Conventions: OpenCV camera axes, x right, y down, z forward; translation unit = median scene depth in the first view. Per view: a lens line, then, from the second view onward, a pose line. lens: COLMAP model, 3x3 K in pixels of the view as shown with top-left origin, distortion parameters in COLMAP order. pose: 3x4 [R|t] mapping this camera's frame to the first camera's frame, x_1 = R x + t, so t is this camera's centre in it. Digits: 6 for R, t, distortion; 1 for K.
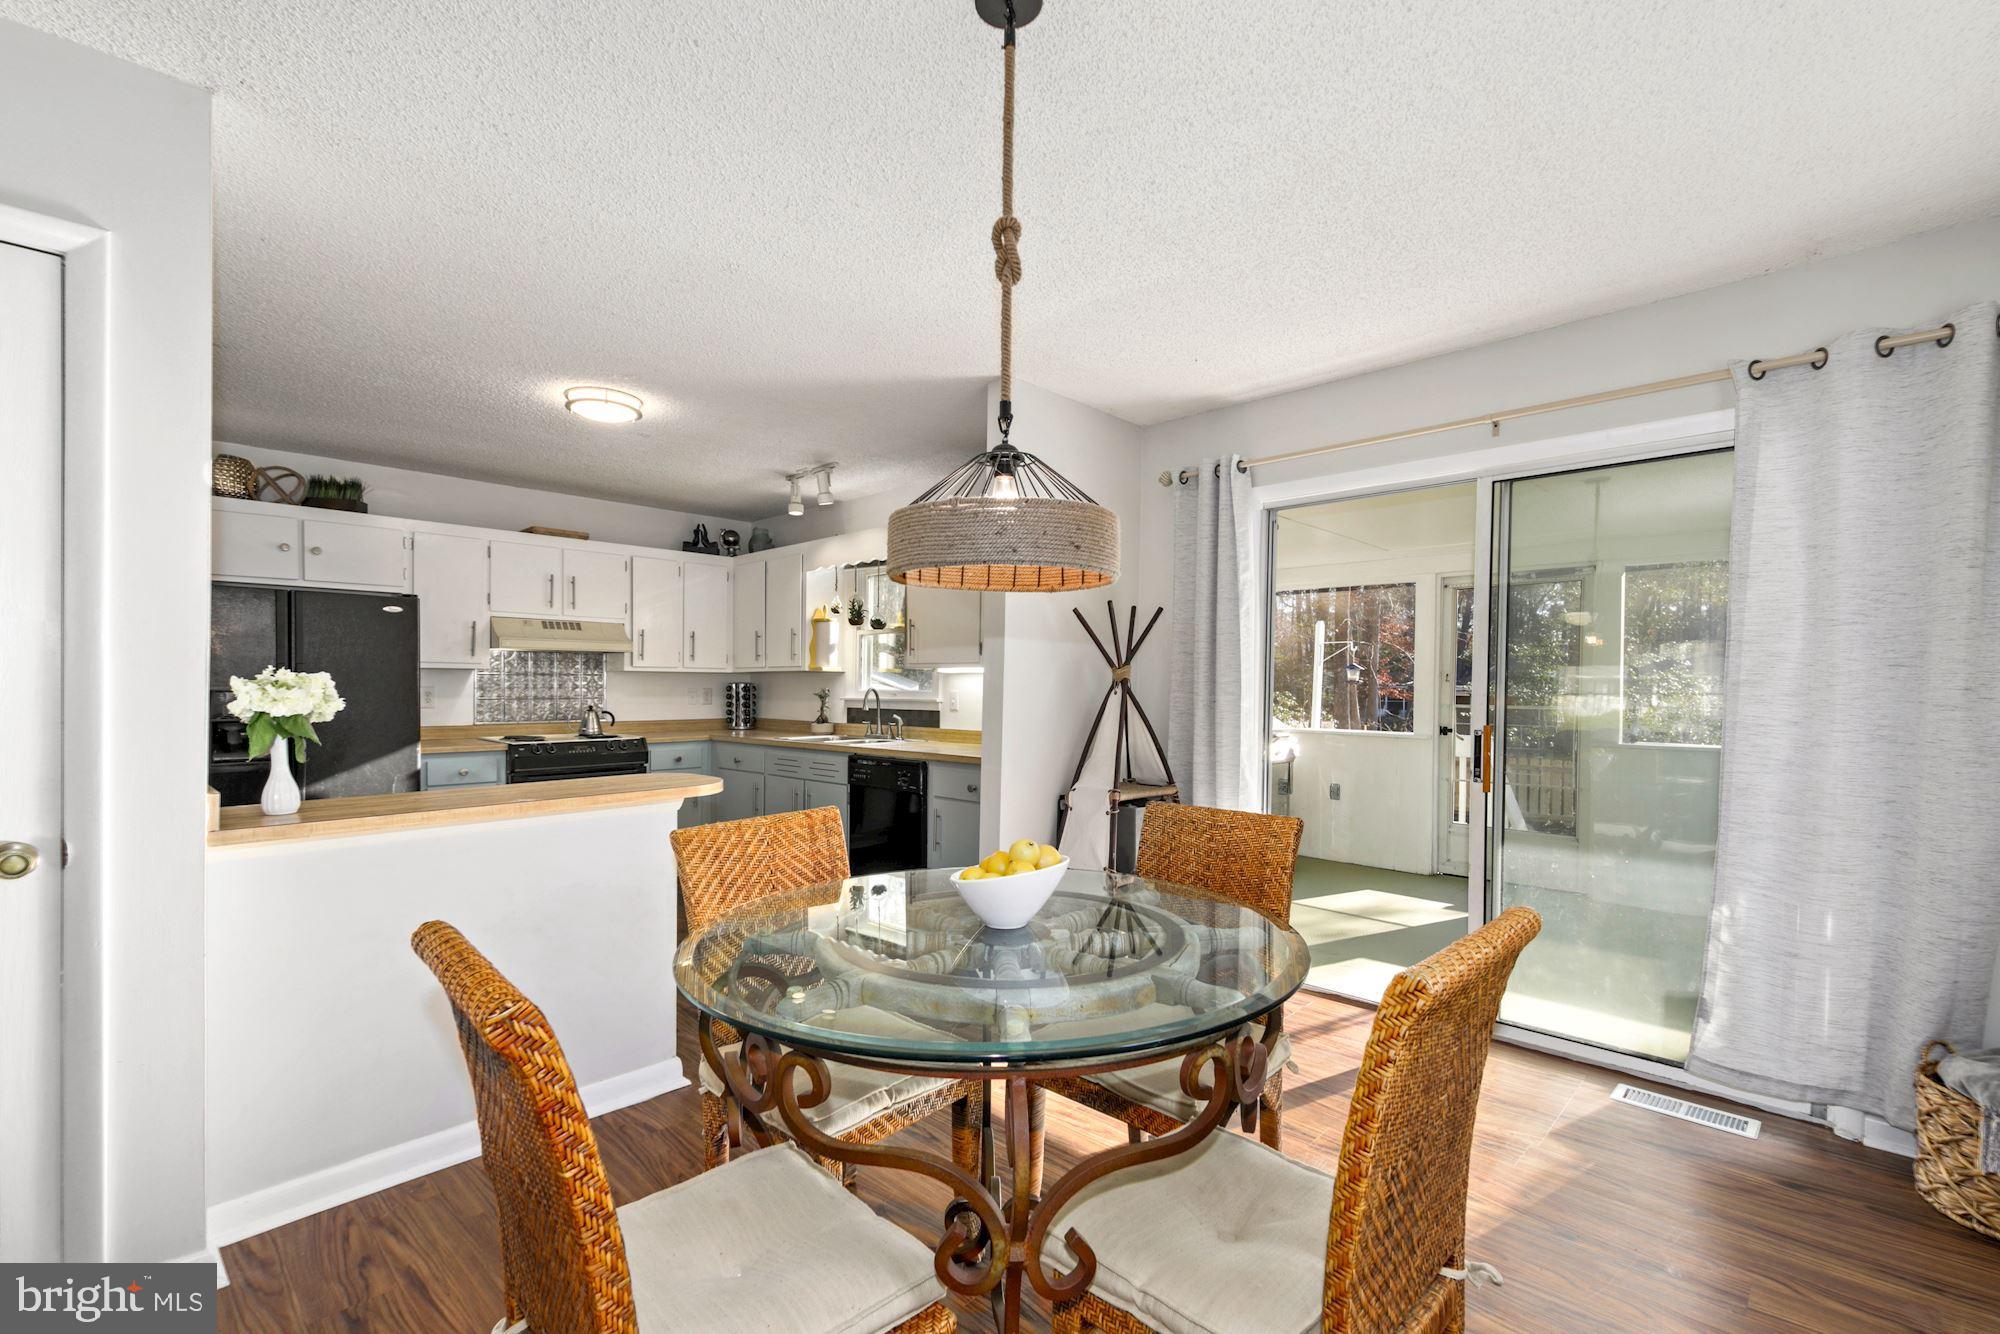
lens RADIAL K [[878.7, 0, 981.0], [0, 878.7, 696.4], [0, 0, 1]] dist [0.018821, -0.000089]
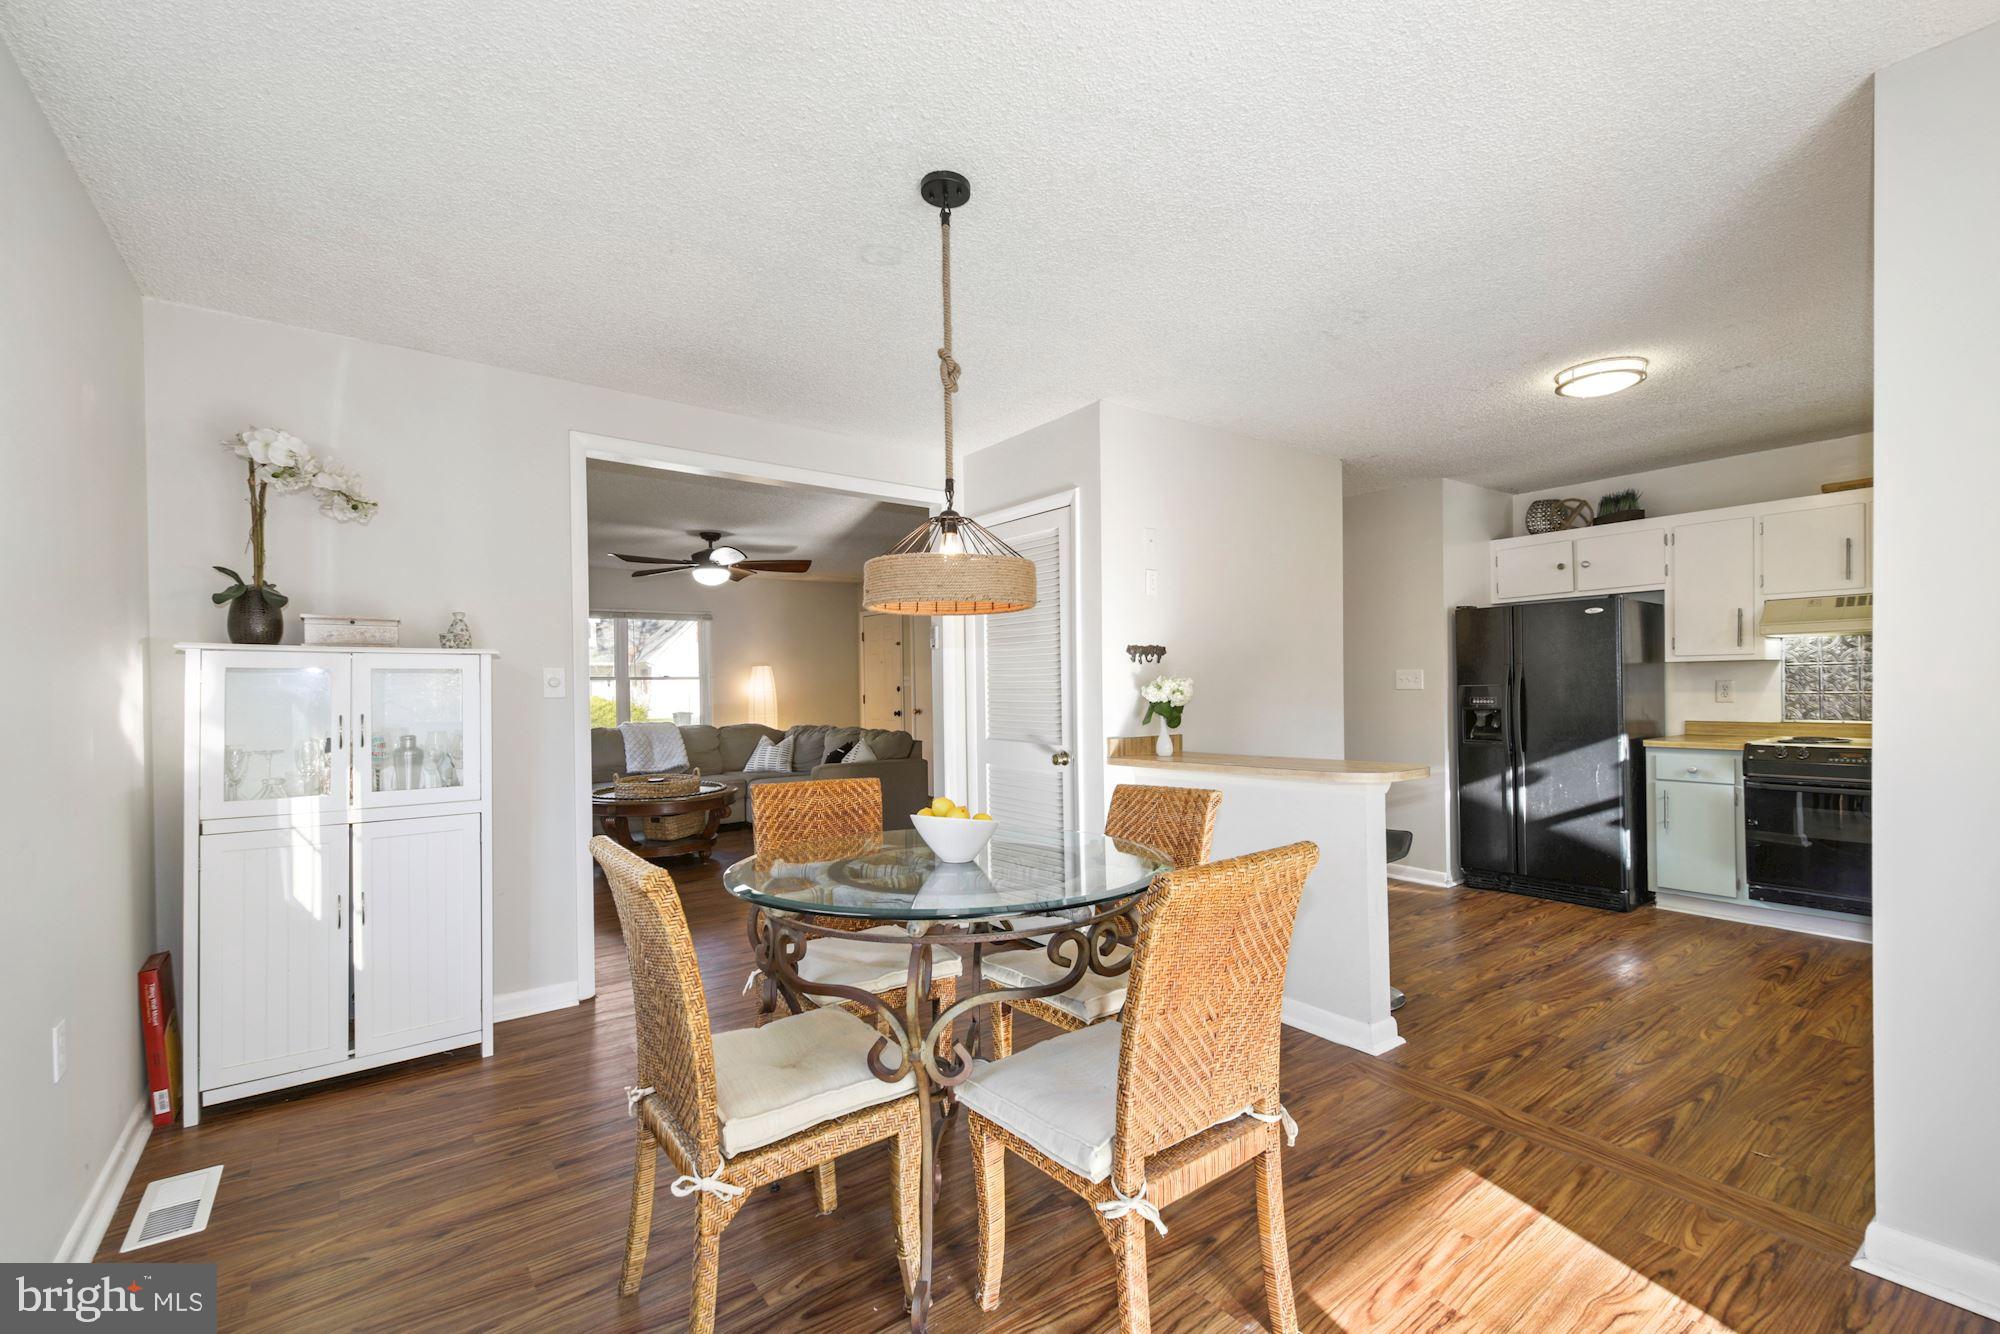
lens RADIAL K [[878.7, 0, 1005.3], [0, 878.7, 683.9], [0, 0, 1]] dist [0.018821, -0.000089]
pose [[-0.142406, -0.005181, -0.989795, 0.419502], [0.002272, 0.999982, -0.005561, -0.003195], [0.989806, -0.003041, -0.142391, 0.349423]]
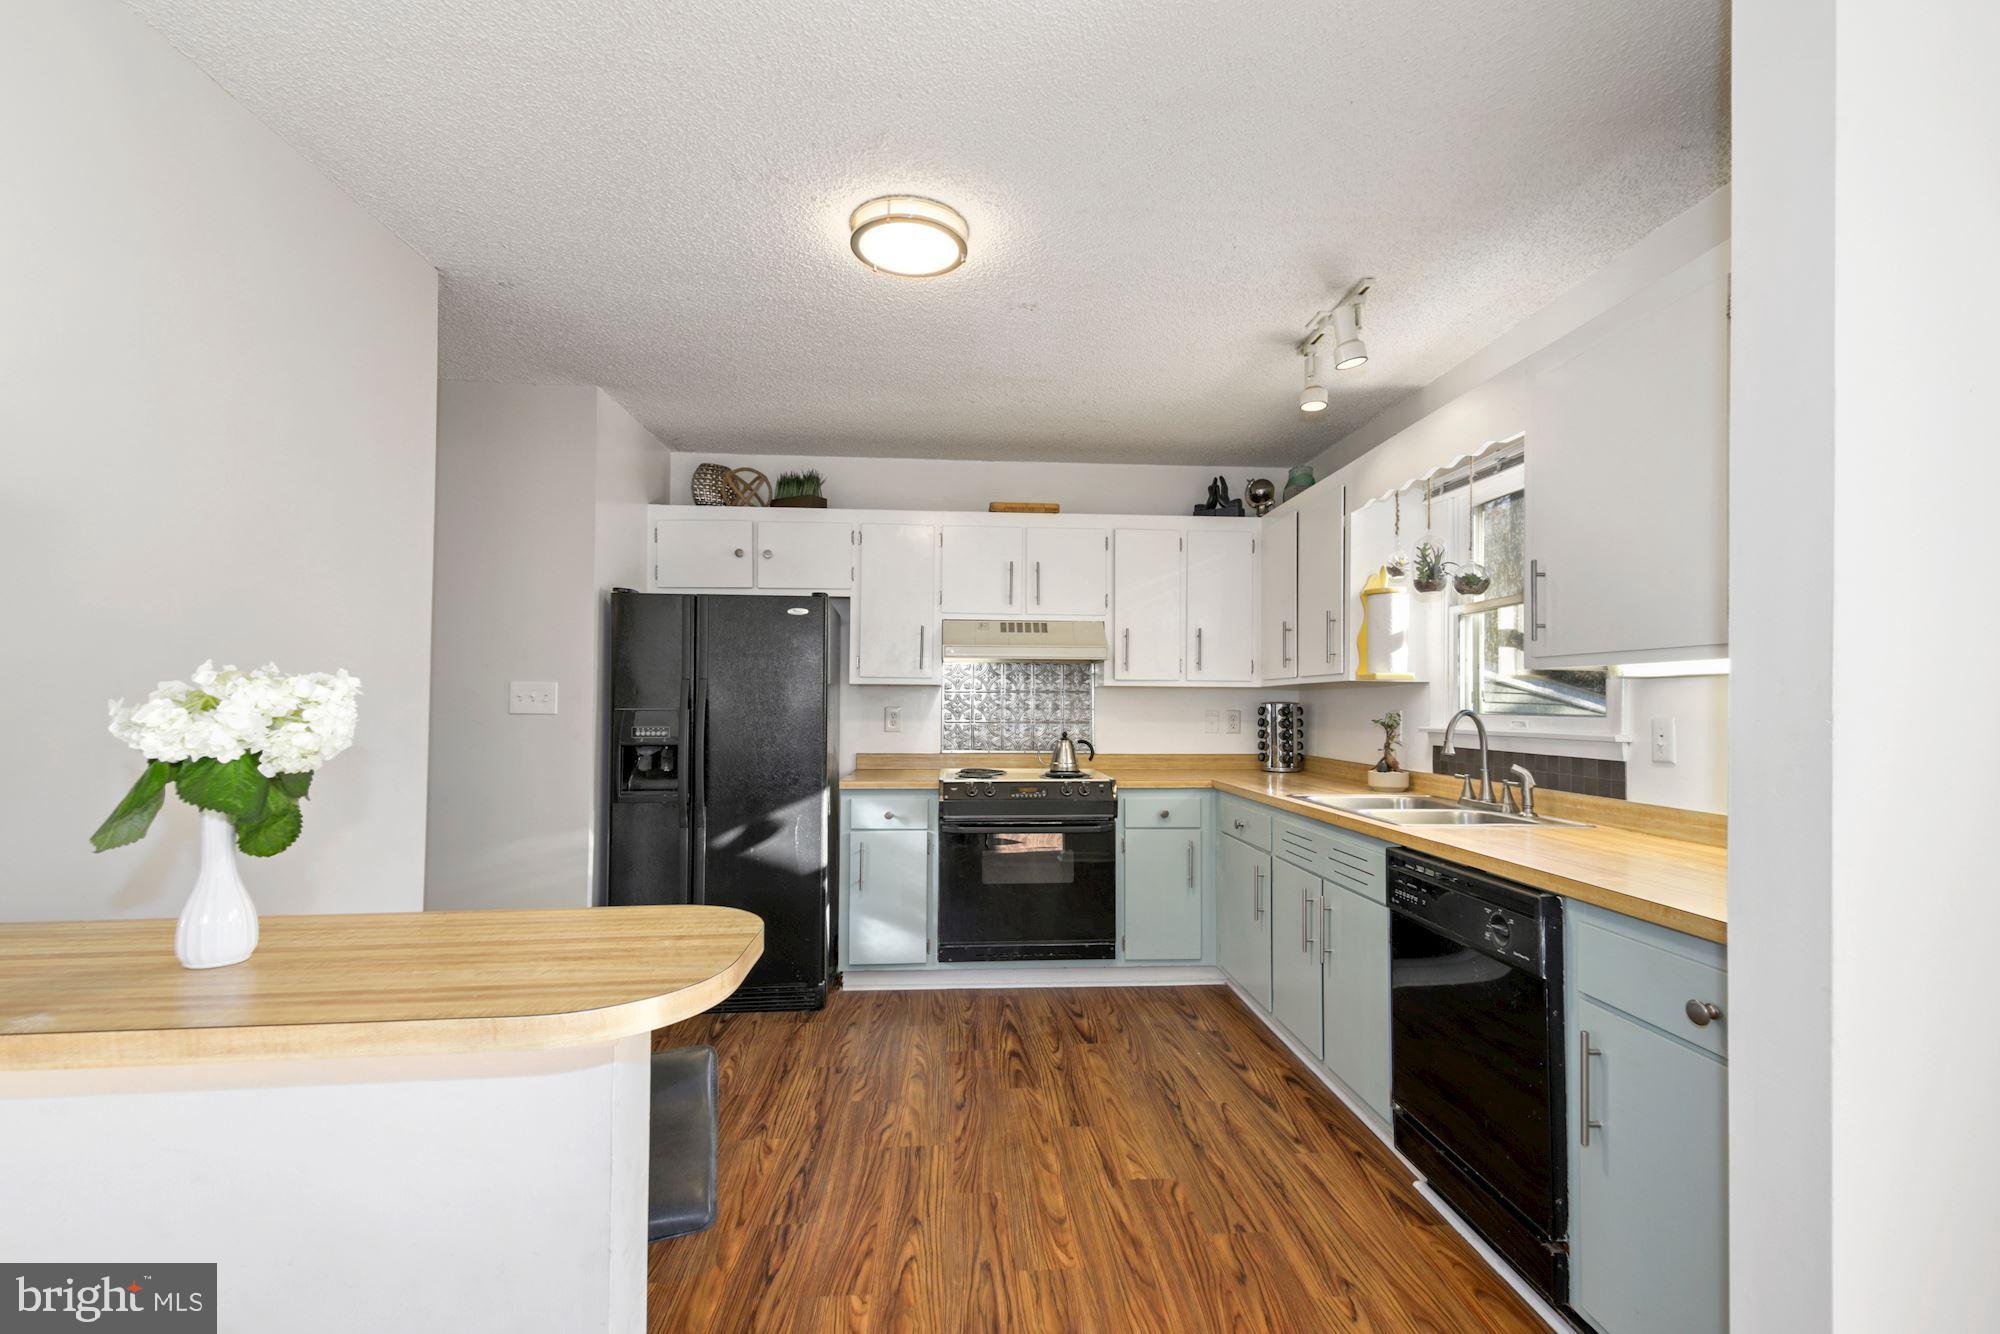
lens RADIAL K [[878.7, 0, 1005.4], [0, 878.7, 682.8], [0, 0, 1]] dist [0.018821, -0.000089]
pose [[0.761138, -0.015225, -0.648411, 0.006639], [-0.011793, 0.999234, -0.037306, -0.003212], [0.648482, 0.036042, 0.760376, 0.407326]]
